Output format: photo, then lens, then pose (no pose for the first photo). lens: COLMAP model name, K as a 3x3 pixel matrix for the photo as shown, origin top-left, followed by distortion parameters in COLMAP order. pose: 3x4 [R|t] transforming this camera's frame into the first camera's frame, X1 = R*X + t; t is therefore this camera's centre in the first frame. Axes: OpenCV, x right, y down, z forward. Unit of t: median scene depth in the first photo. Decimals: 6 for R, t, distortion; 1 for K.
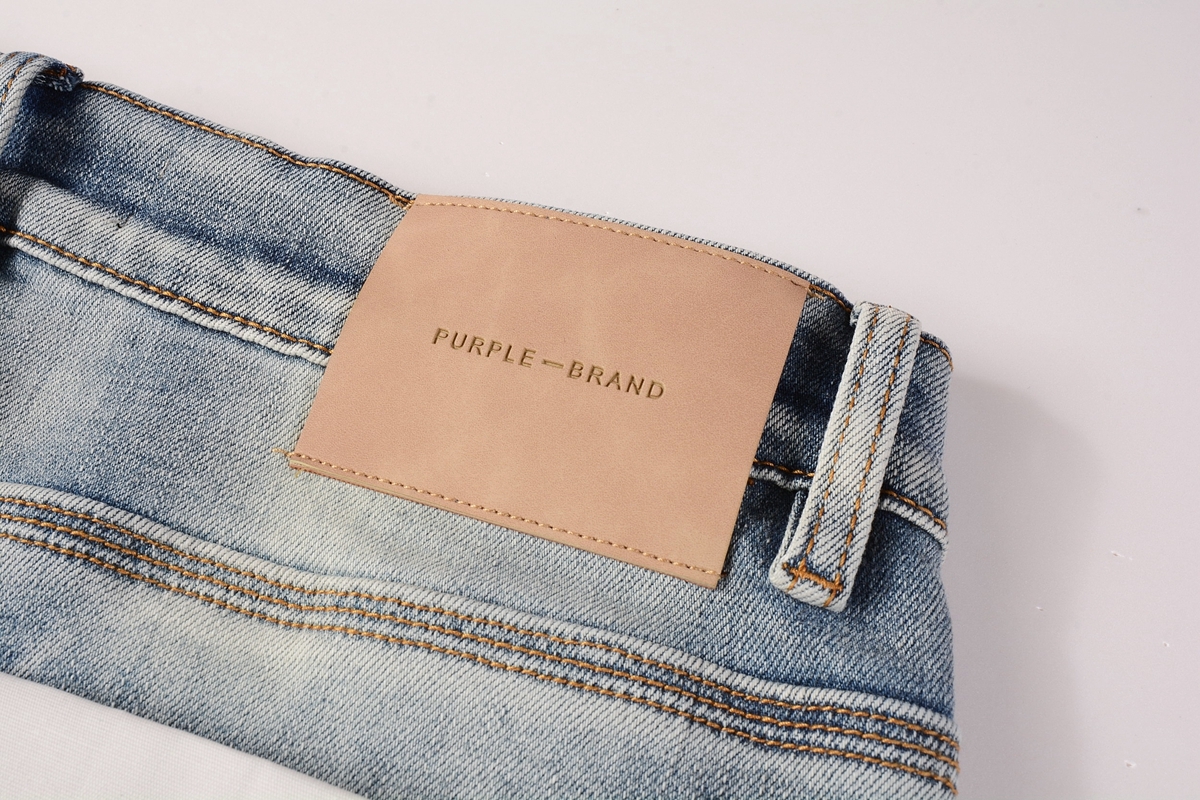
lens RADIAL K [[1308.1, 0, 599.6], [0, 1308.1, 401.3], [0, 0, 1]] dist [0.018833, 0.000000]
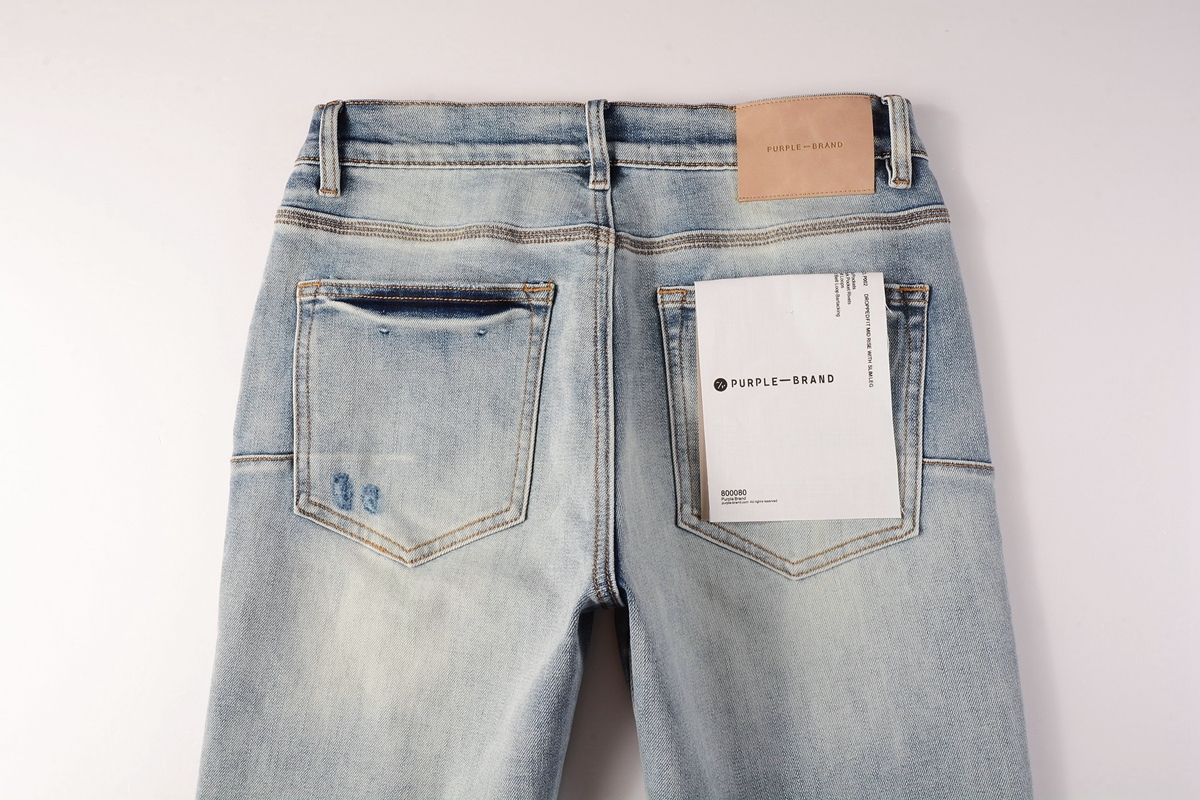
lens RADIAL K [[869.4, 0, 603.1], [0, 869.4, 401.6], [0, 0, 1]] dist [-0.033688, -0.001194]
pose [[0.936855, -0.349708, 0.002621, -0.799414], [0.325868, 0.875659, 0.356415, -0.438518], [-0.126937, -0.333055, 0.934324, -1.300747]]
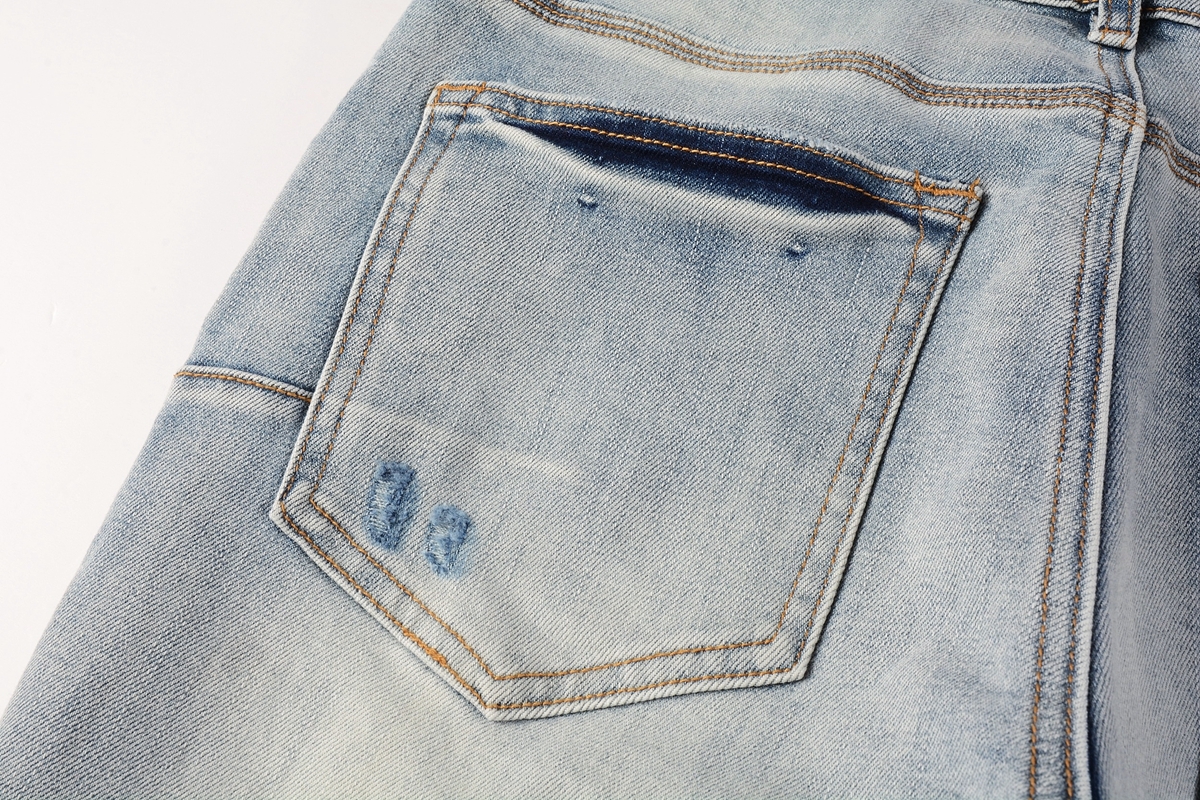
lens RADIAL K [[1308.1, 0, 598.5], [0, 1308.1, 397.4], [0, 0, 1]] dist [0.018833, 0.000000]
pose [[0.994698, -0.091546, -0.046844, -1.213000], [0.094218, 0.993836, 0.058426, 0.185027], [0.041207, -0.062530, 0.997192, -0.602105]]
